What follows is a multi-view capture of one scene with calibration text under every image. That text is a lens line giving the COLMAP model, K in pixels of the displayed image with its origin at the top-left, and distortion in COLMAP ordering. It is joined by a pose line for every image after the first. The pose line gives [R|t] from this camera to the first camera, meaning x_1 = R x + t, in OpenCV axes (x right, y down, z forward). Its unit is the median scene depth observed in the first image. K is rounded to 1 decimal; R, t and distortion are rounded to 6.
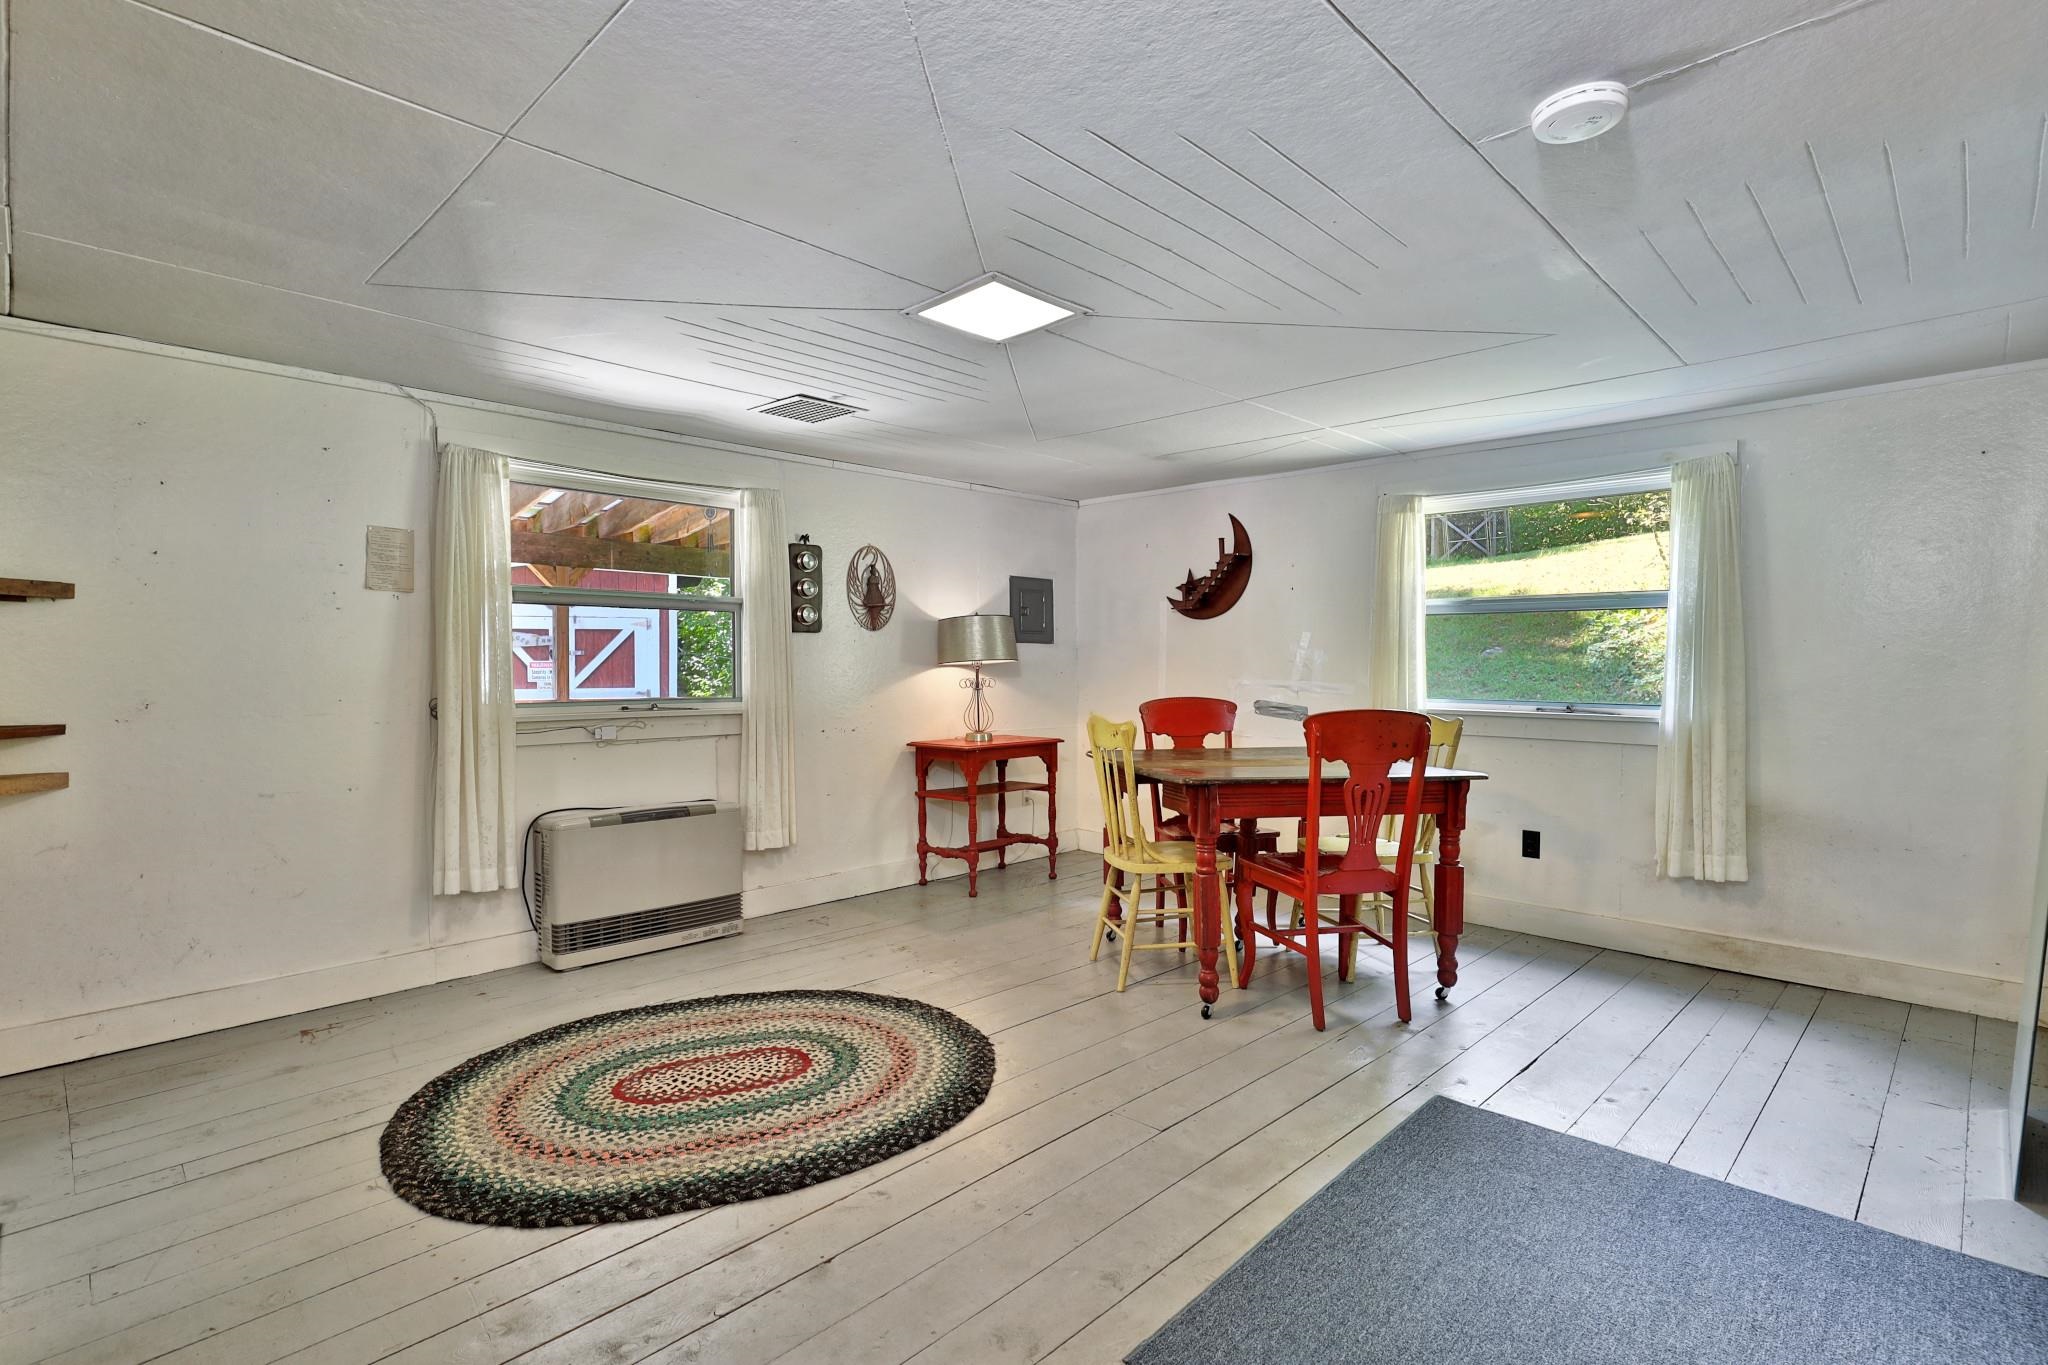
lens RADIAL K [[984.2, 0, 1031.9], [0, 984.2, 680.4], [0, 0, 1]] dist [0.000819, 0.000153]
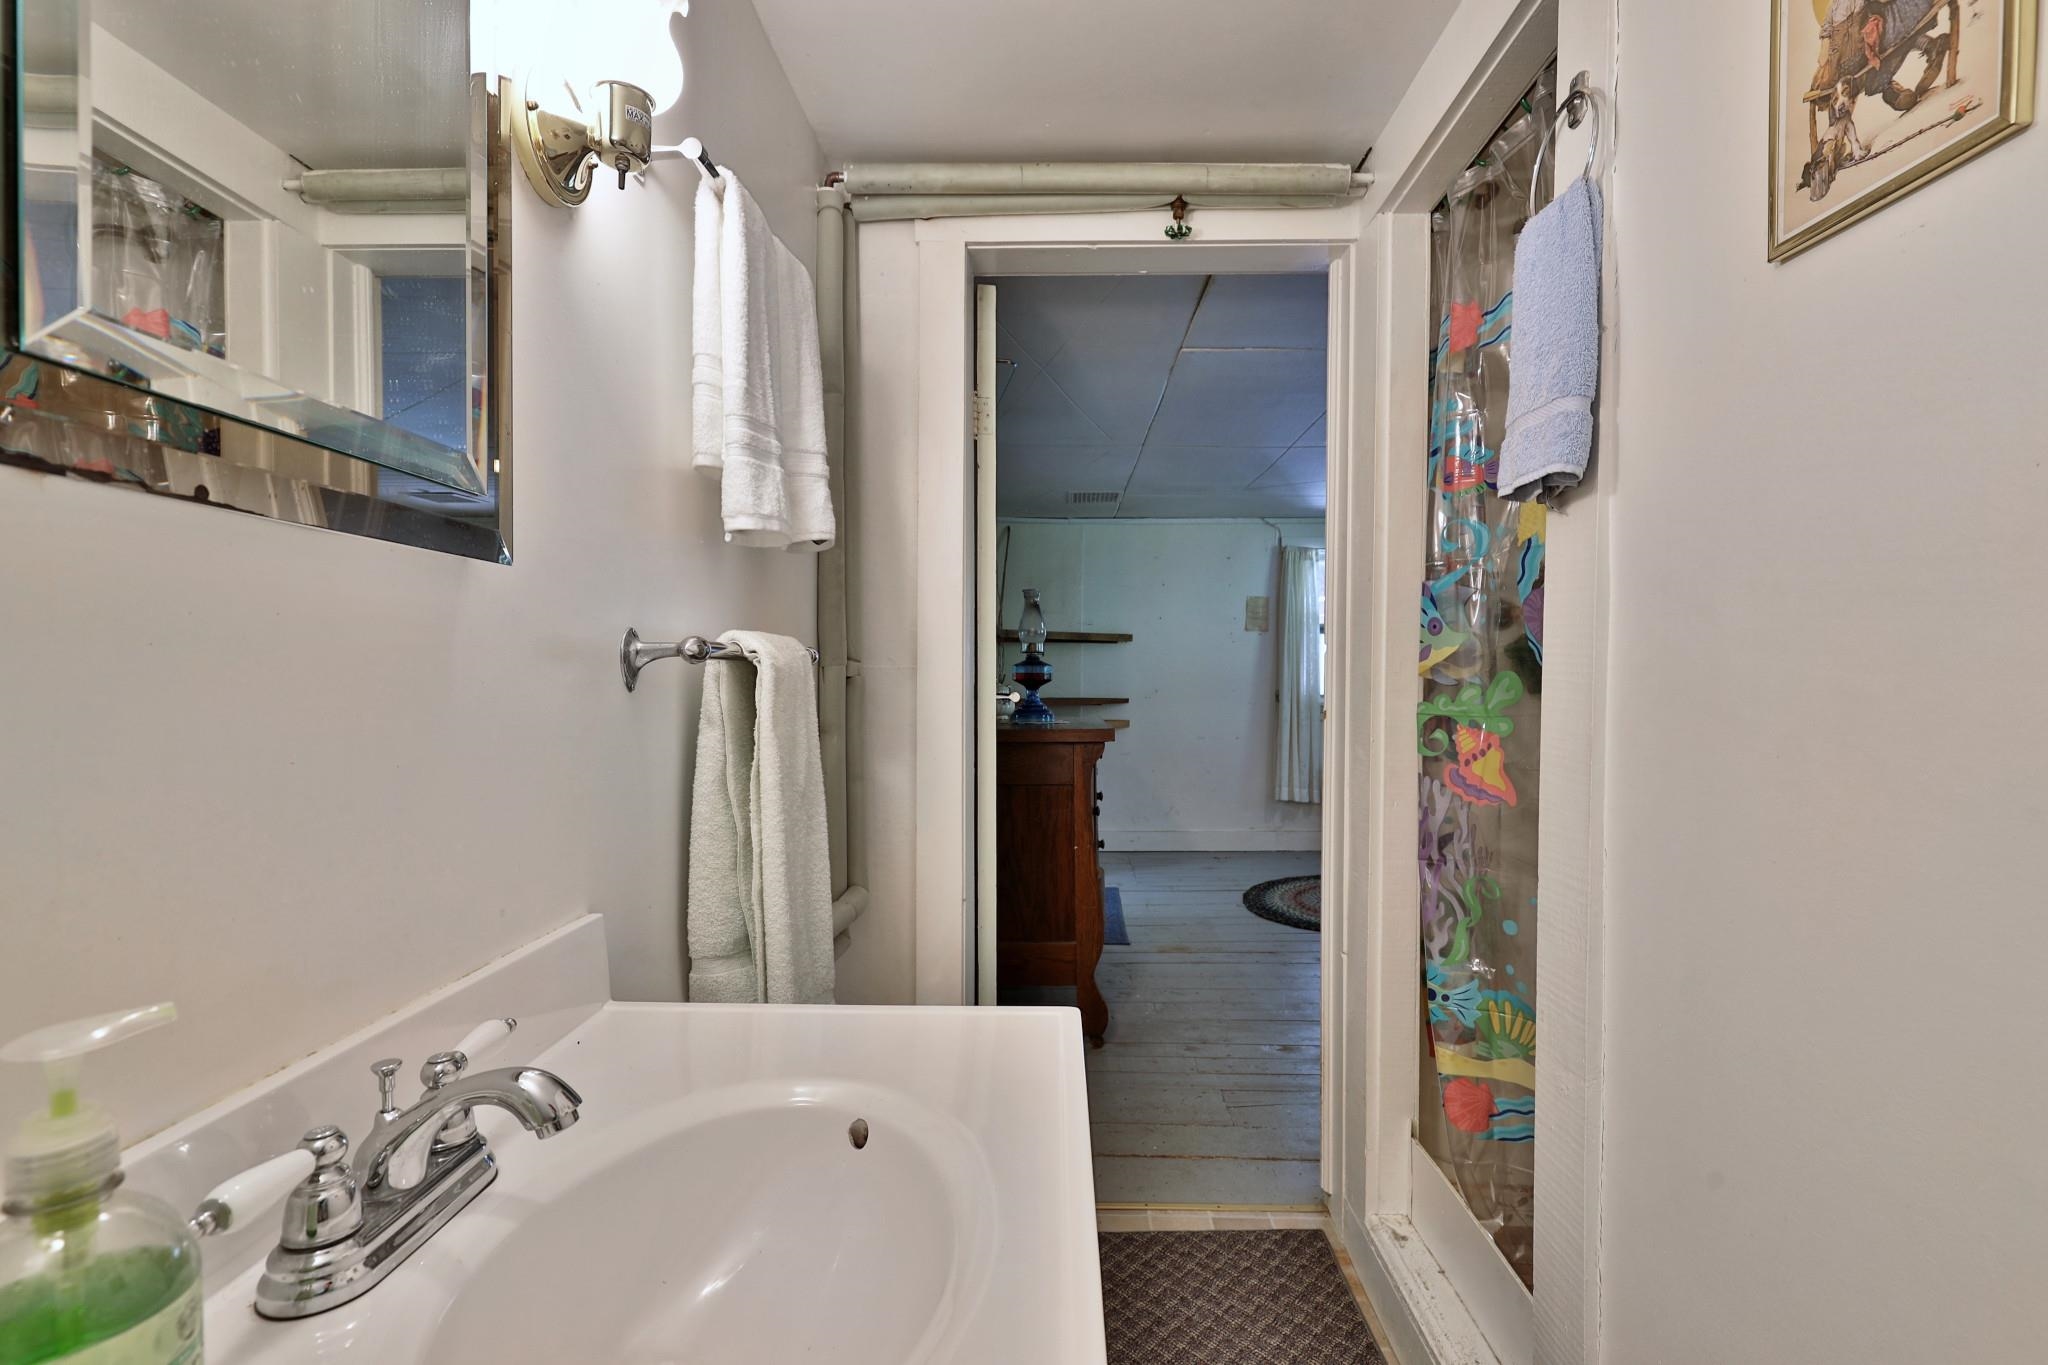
lens RADIAL K [[984.2, 0, 1028.1], [0, 984.2, 684.3], [0, 0, 1]] dist [0.000819, 0.000153]
pose [[0.677757, 0.016028, -0.735111, 0.402778], [-0.011300, 0.999871, 0.011382, -0.007605], [0.735199, 0.000592, 0.677851, -0.547232]]
